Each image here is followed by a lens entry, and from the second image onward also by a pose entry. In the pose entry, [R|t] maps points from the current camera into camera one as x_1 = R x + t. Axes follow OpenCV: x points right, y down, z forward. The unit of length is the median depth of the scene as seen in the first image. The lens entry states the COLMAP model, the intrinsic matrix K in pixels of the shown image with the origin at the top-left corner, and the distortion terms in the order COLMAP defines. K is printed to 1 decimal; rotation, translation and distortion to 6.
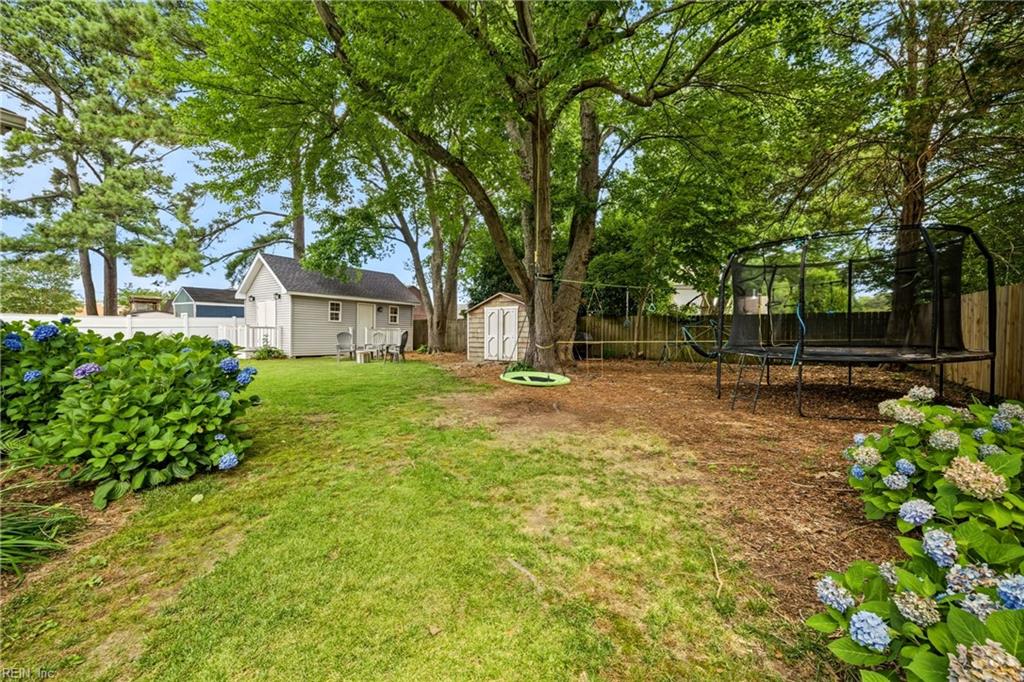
lens RADIAL K [[406.2, 0, 515.2], [0, 406.2, 341.1], [0, 0, 1]] dist [-0.007524, -0.000662]
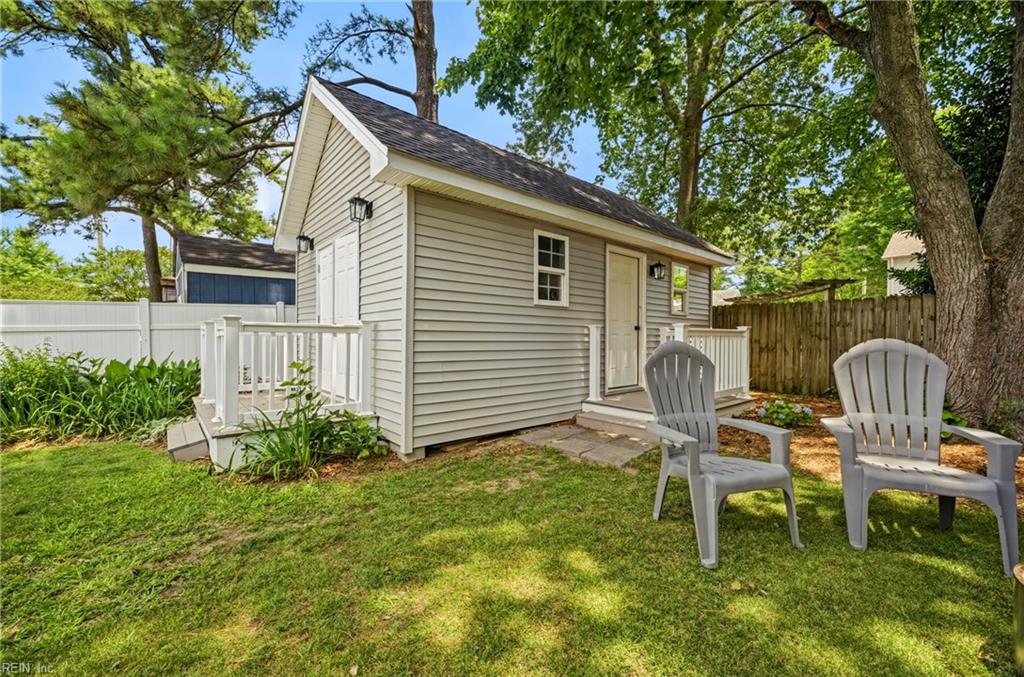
lens RADIAL K [[406.2, 0, 510.2], [0, 406.2, 339.0], [0, 0, 1]] dist [-0.007524, -0.000662]
pose [[0.964563, -0.000280, -0.263854, -0.400204], [-0.002667, 0.999938, -0.010809, -0.021659], [0.263840, 0.011129, 0.964502, 0.727841]]
